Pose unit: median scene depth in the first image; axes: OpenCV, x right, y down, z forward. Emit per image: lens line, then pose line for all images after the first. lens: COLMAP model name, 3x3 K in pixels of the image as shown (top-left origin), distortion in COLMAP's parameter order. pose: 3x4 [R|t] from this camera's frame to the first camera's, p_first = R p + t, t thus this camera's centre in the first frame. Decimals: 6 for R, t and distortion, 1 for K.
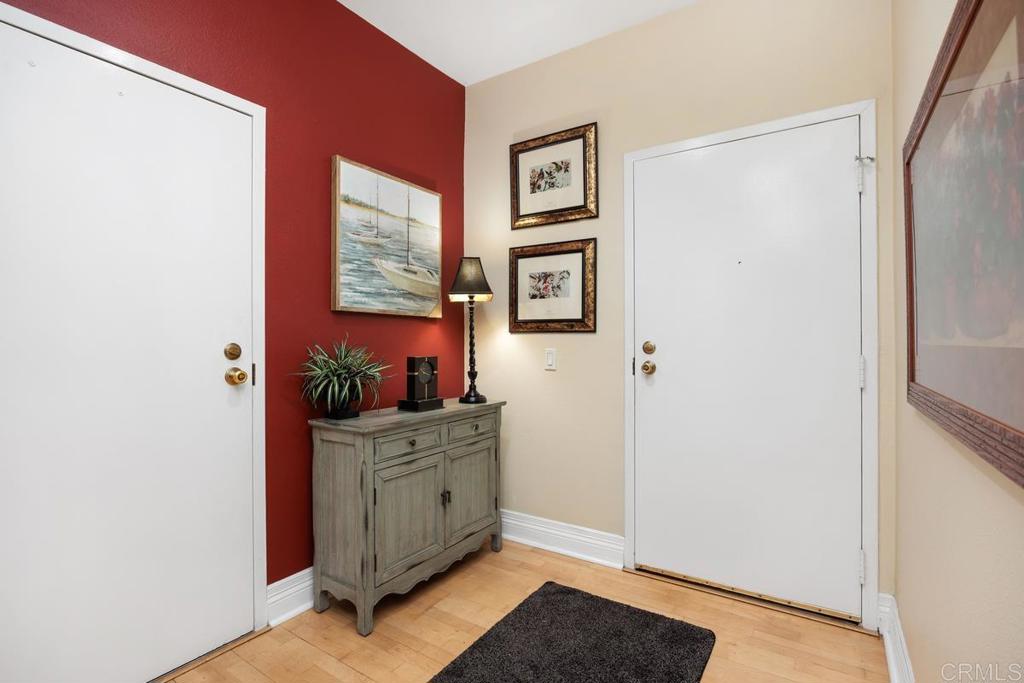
lens RADIAL K [[493.9, 0, 512.0], [0, 493.9, 341.5], [0, 0, 1]] dist [-0.010877, -0.000264]
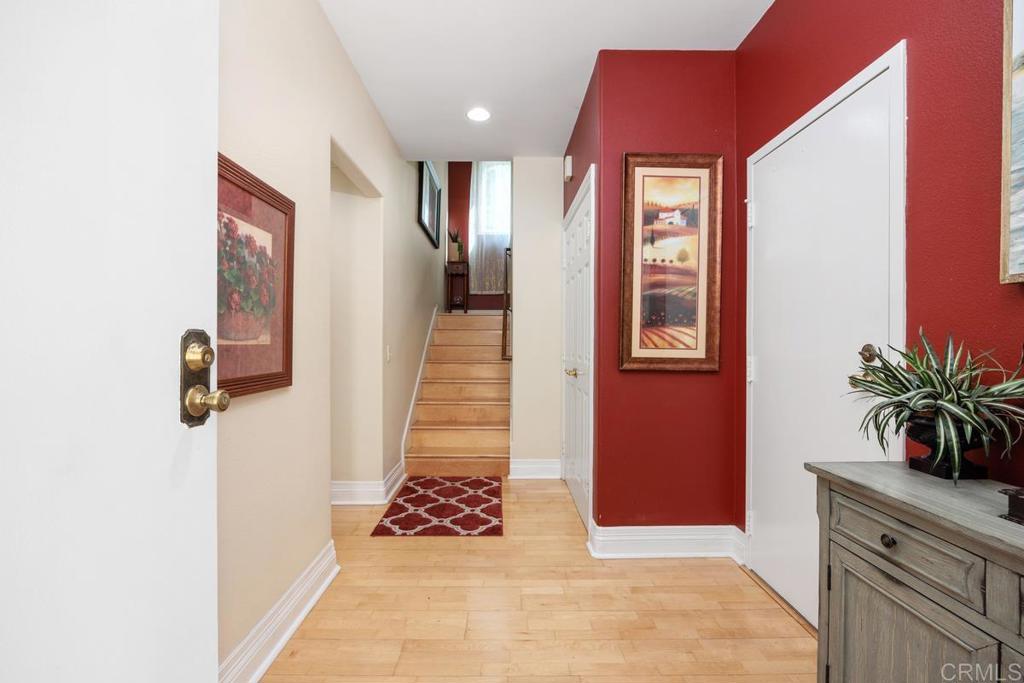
lens RADIAL K [[479.2, 0, 512.0], [0, 479.2, 341.5], [0, 0, 1]] dist [0.000047, 0.000033]
pose [[-0.828584, 0.000858, -0.559864, 0.396074], [0.000259, 0.999999, 0.001149, -0.001683], [0.559865, 0.000807, -0.828584, 1.189352]]
